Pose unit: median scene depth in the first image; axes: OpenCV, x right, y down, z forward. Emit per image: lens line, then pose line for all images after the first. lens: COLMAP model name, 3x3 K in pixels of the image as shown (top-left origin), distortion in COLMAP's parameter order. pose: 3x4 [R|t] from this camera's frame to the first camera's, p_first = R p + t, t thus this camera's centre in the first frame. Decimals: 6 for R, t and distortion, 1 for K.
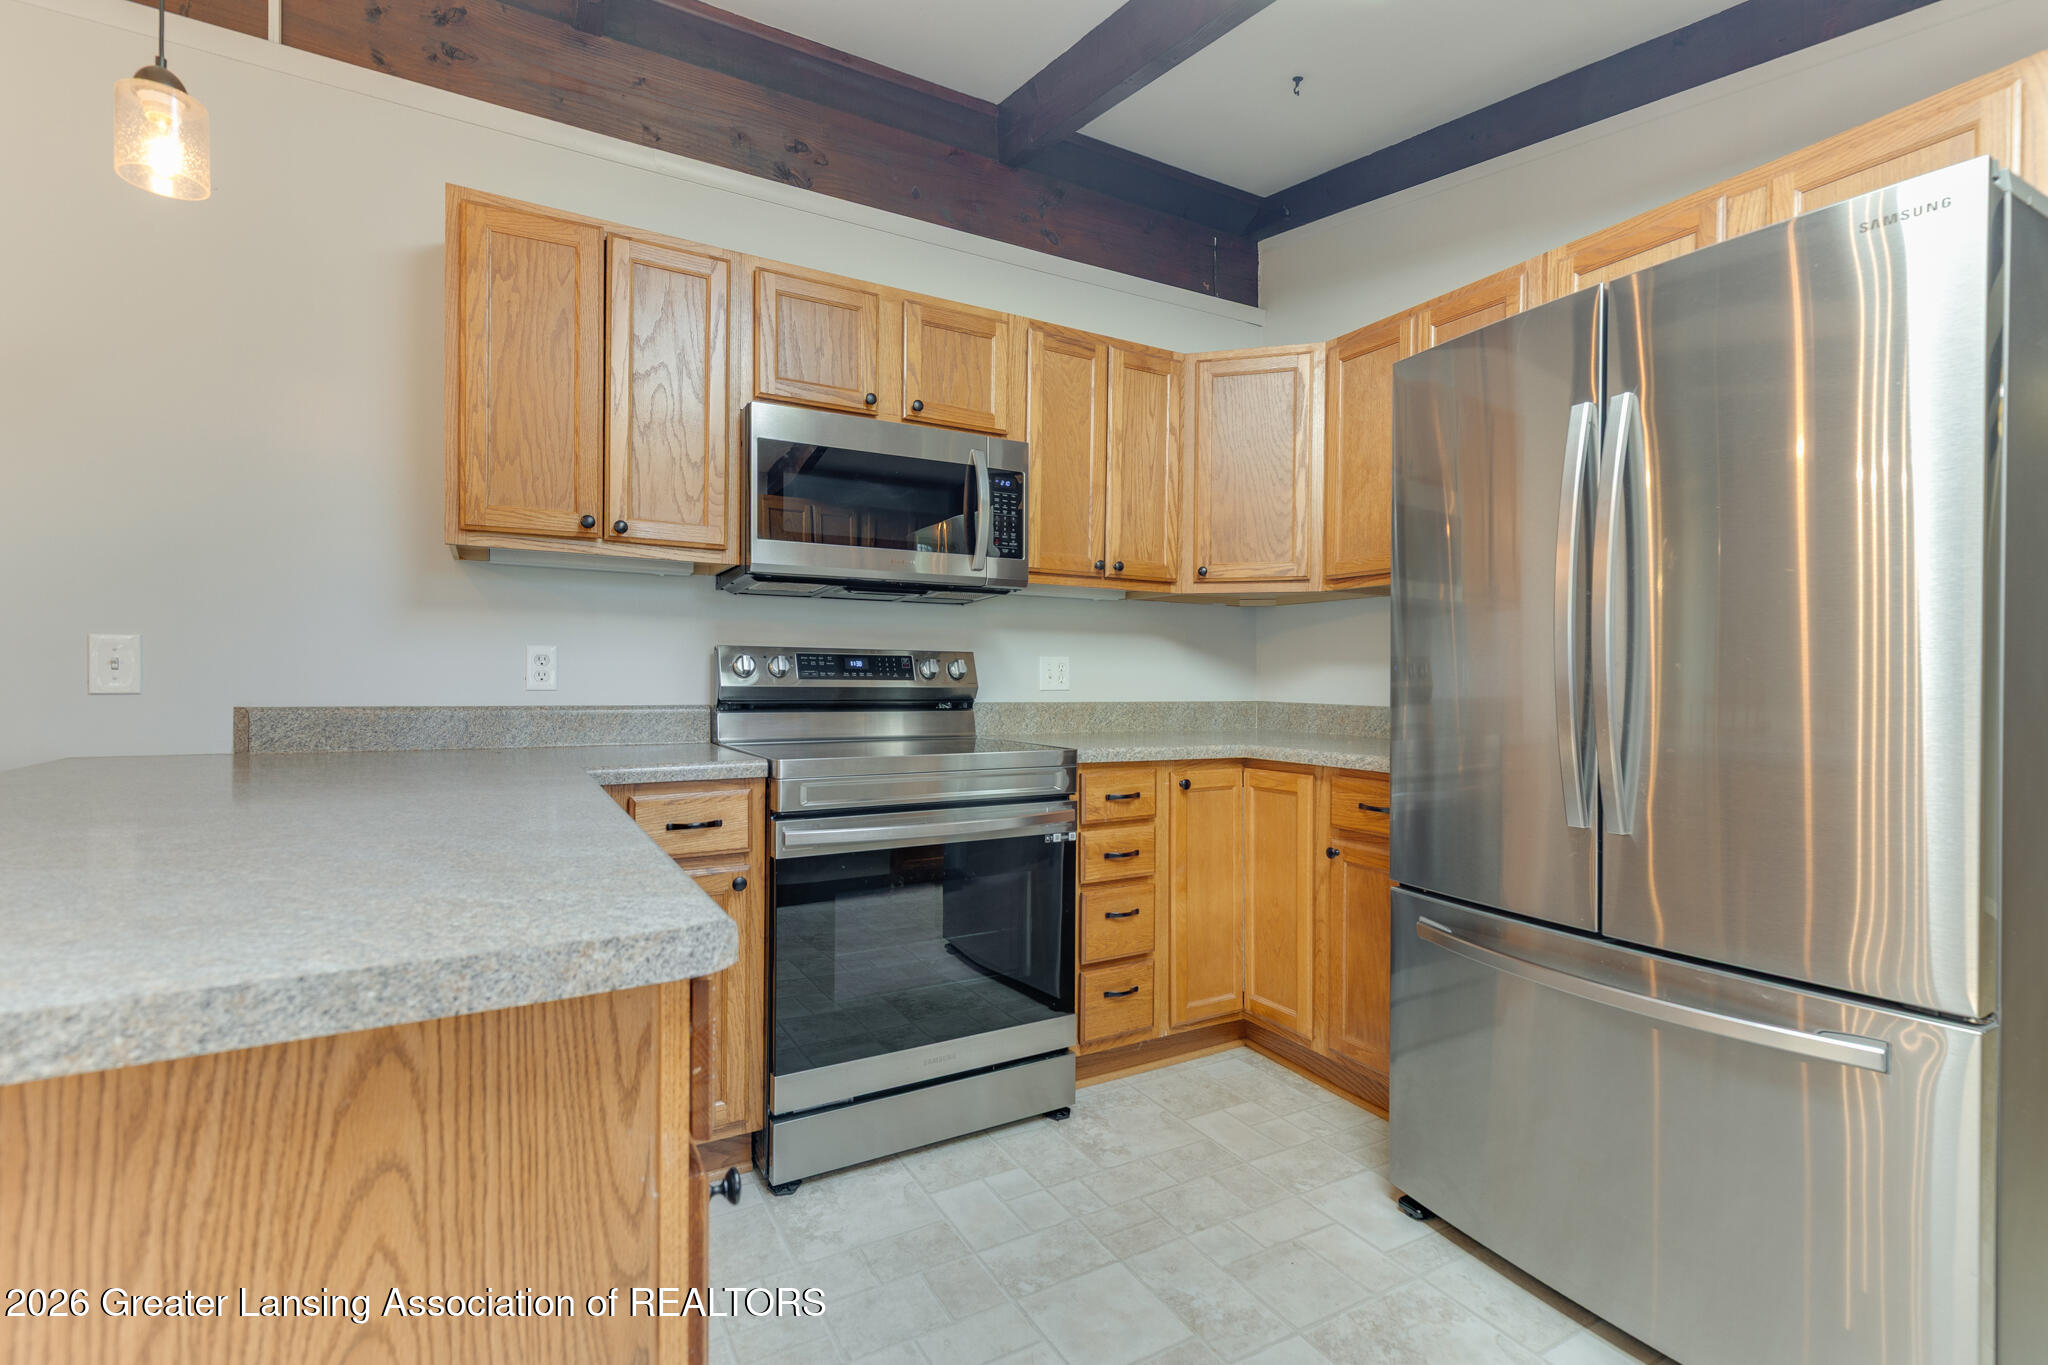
lens RADIAL K [[938.1, 0, 1036.7], [0, 938.1, 679.9], [0, 0, 1]] dist [0.014706, -0.001076]
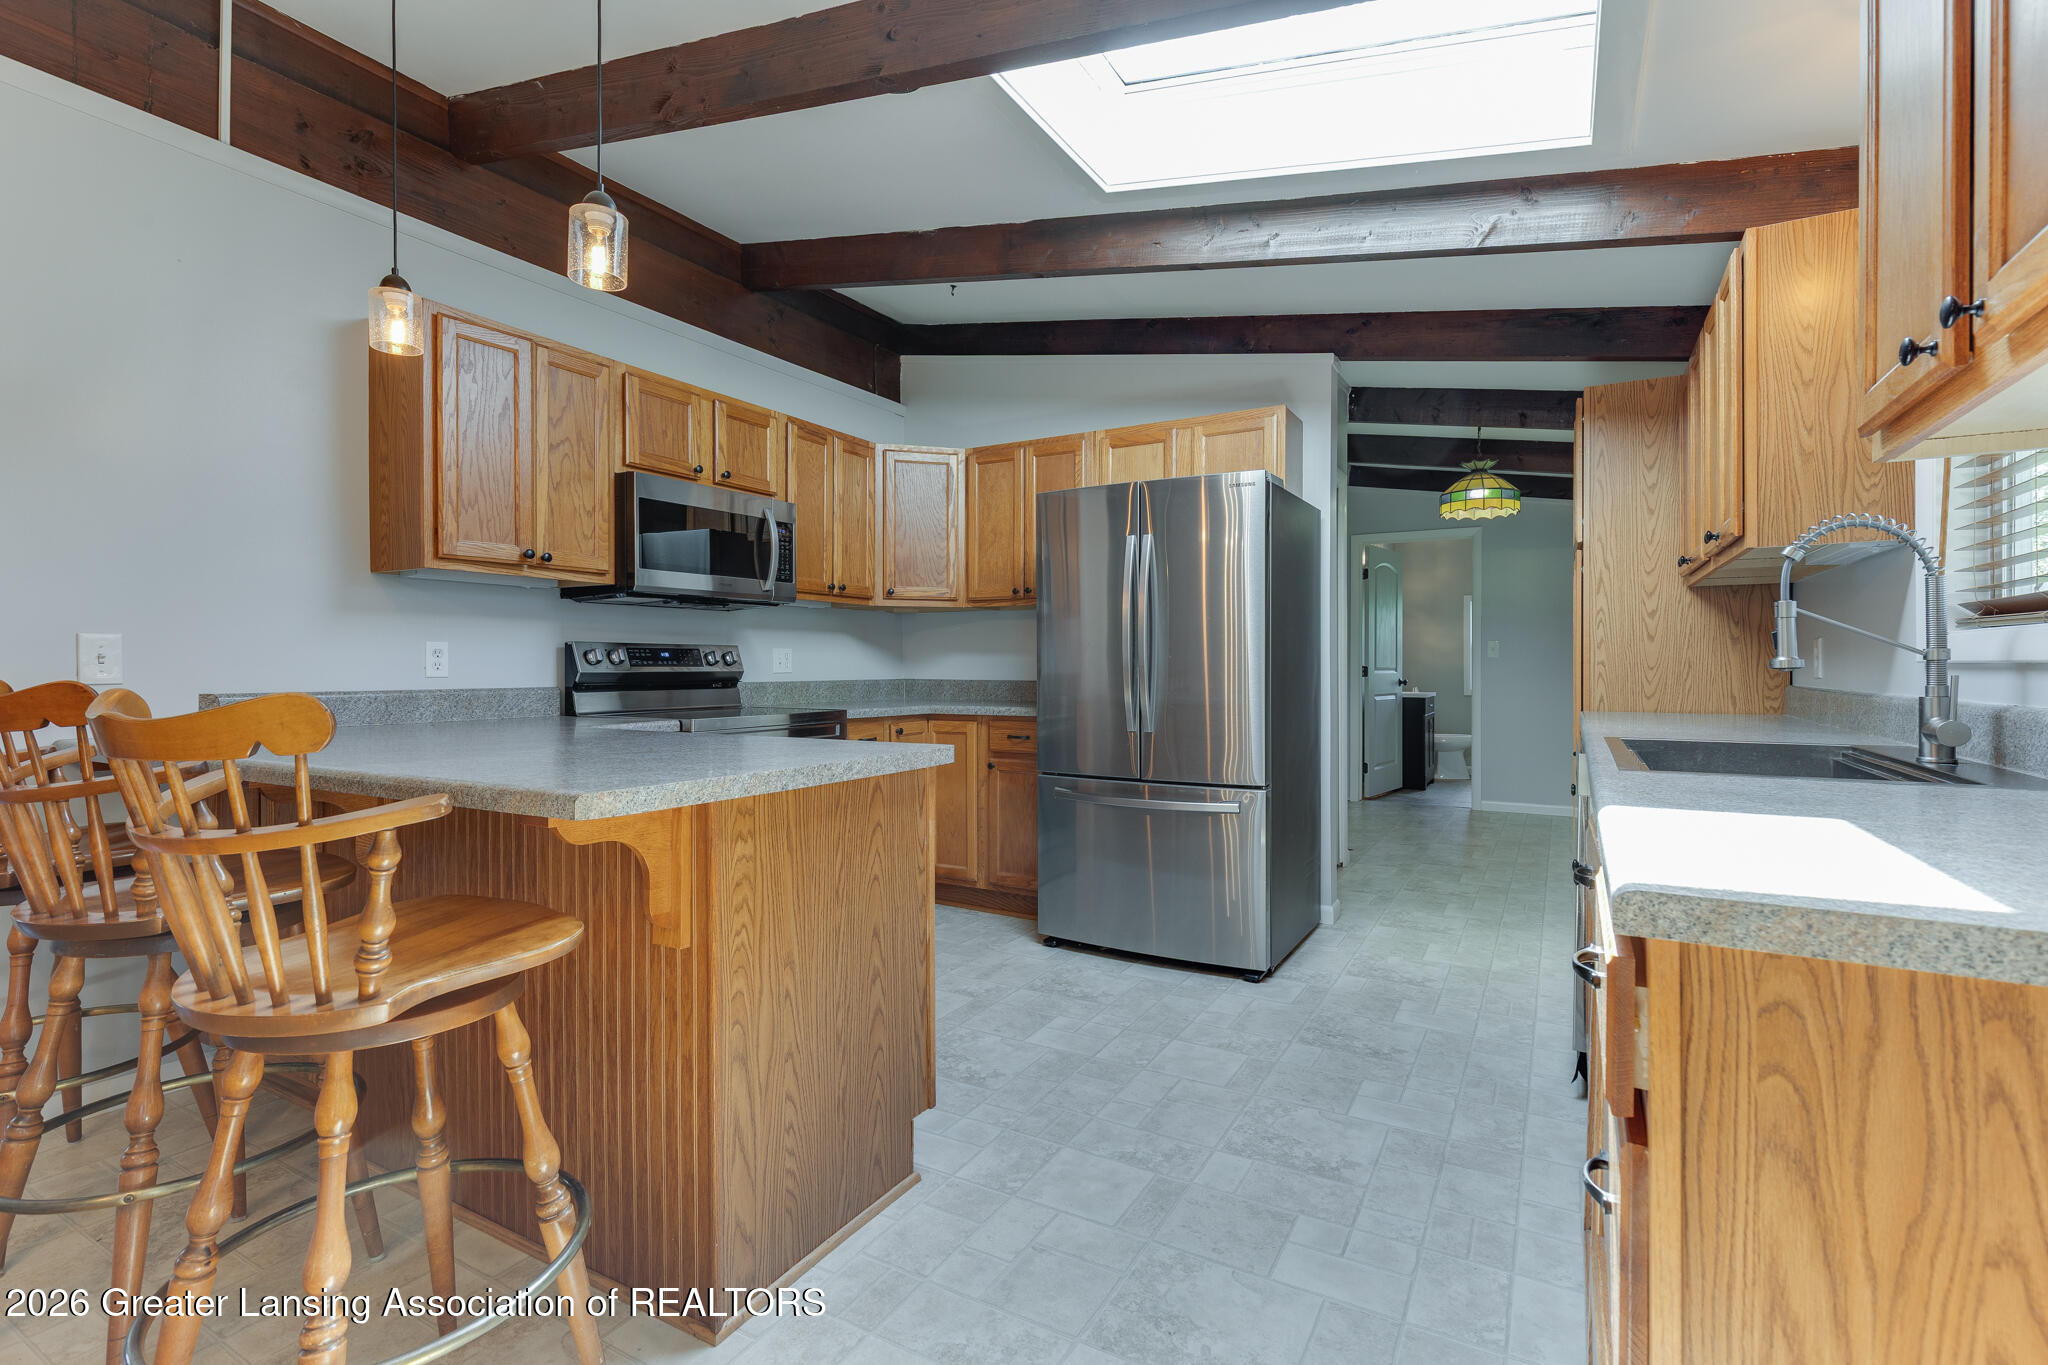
lens RADIAL K [[942.3, 0, 1033.2], [0, 942.3, 670.6], [0, 0, 1]] dist [0.015478, -0.000814]
pose [[0.862581, -0.011899, 0.505780, -0.446582], [0.008252, 0.999921, 0.009452, -0.003075], [-0.505852, -0.003980, 0.862611, -0.470160]]
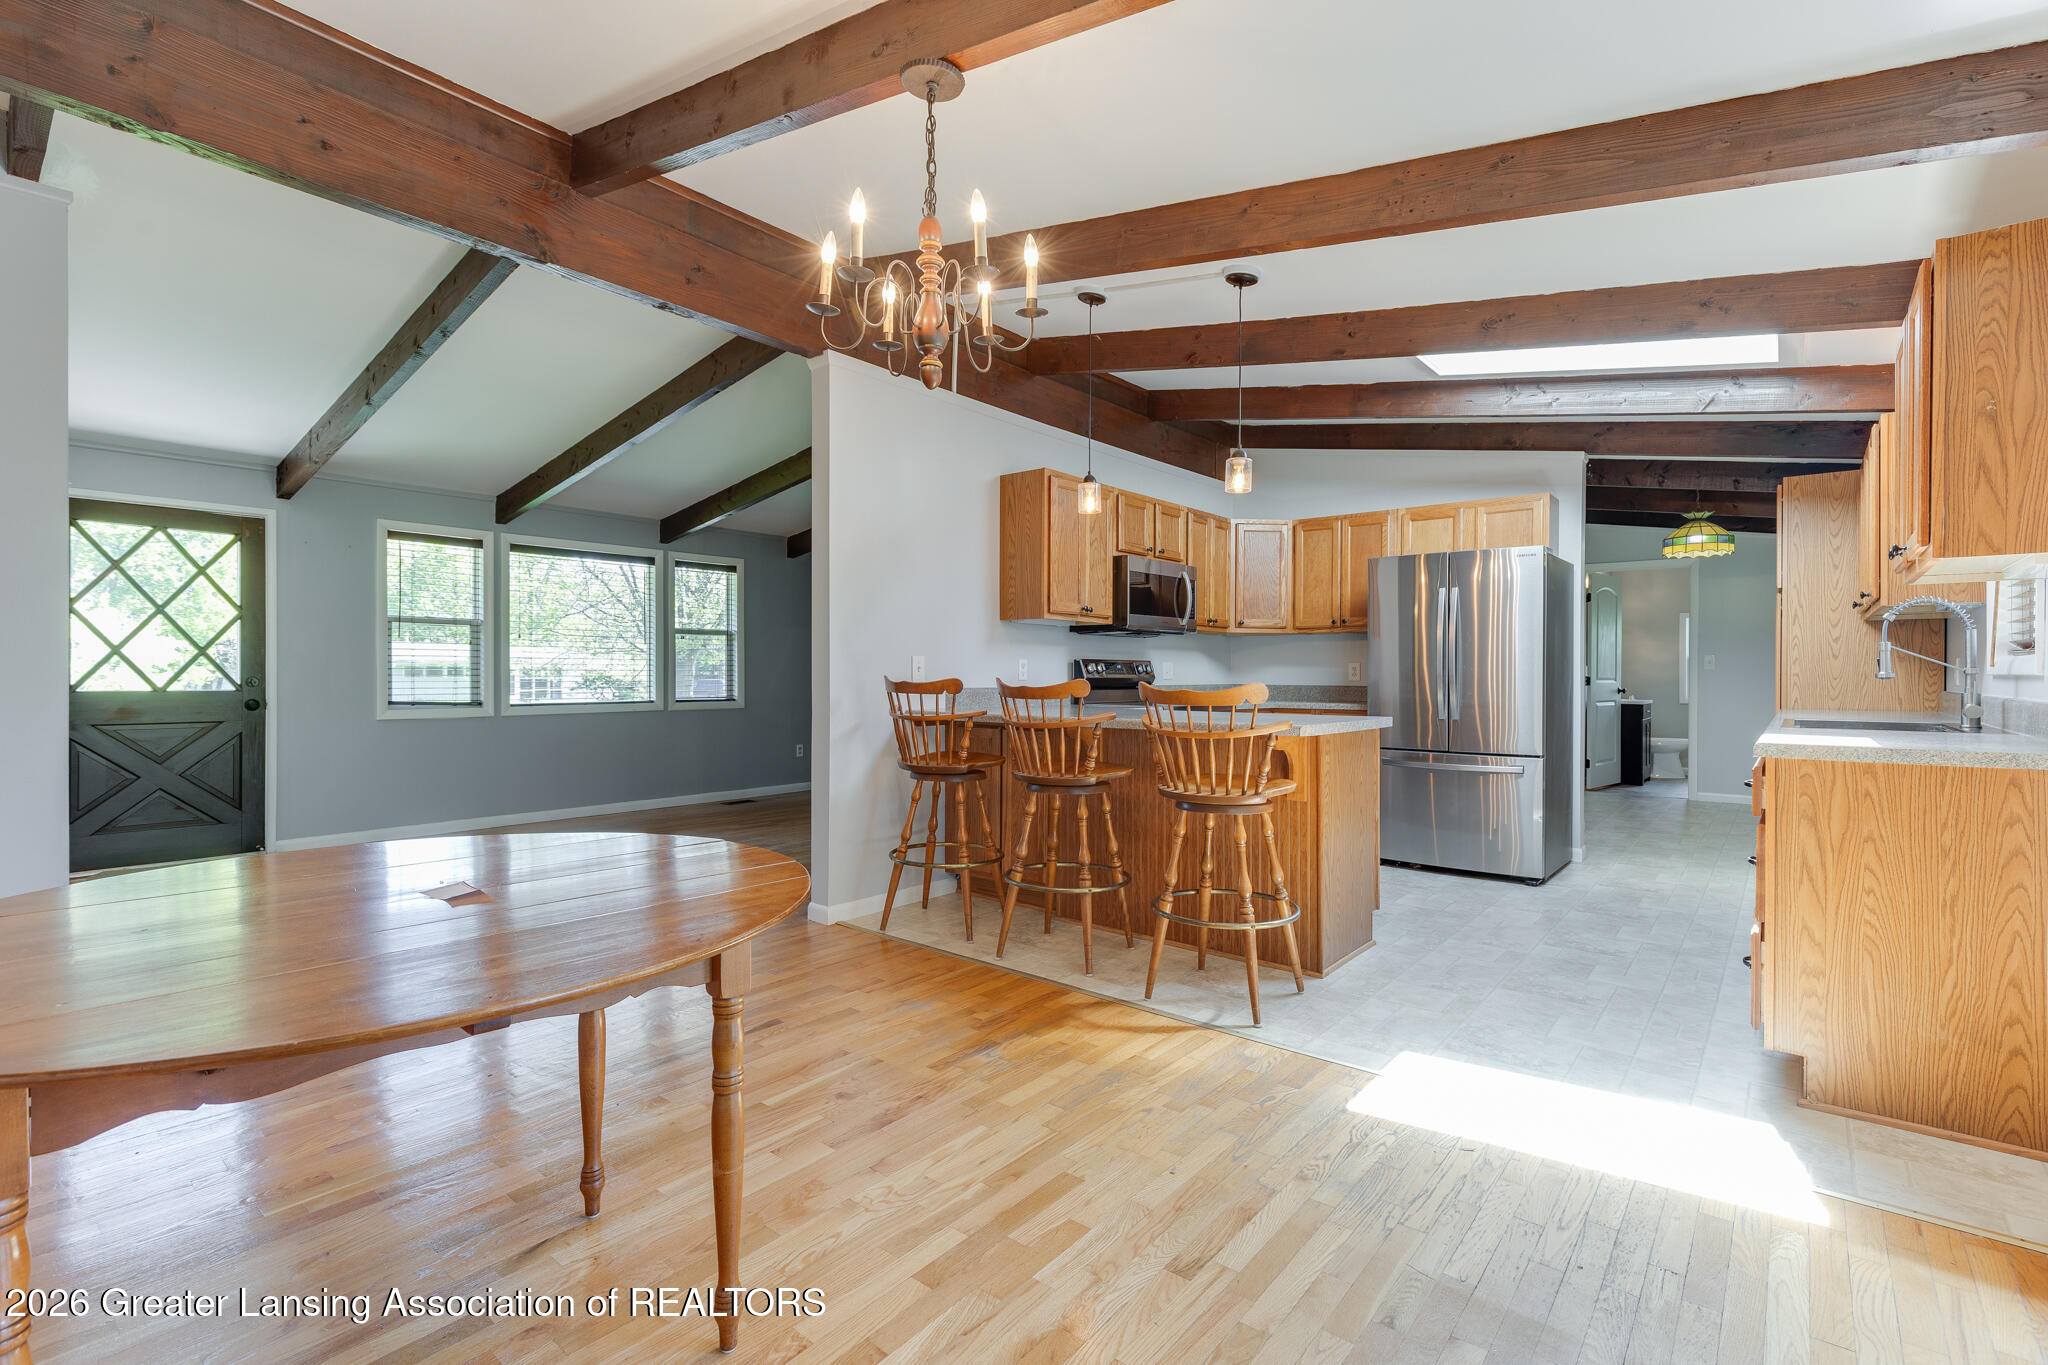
lens RADIAL K [[938.1, 0, 1036.7], [0, 938.1, 679.9], [0, 0, 1]] dist [0.014706, -0.001076]
pose [[0.933812, -0.007795, 0.357680, -1.176879], [0.005019, 0.999950, 0.008687, -0.007766], [-0.357730, -0.006317, 0.933804, -0.950584]]
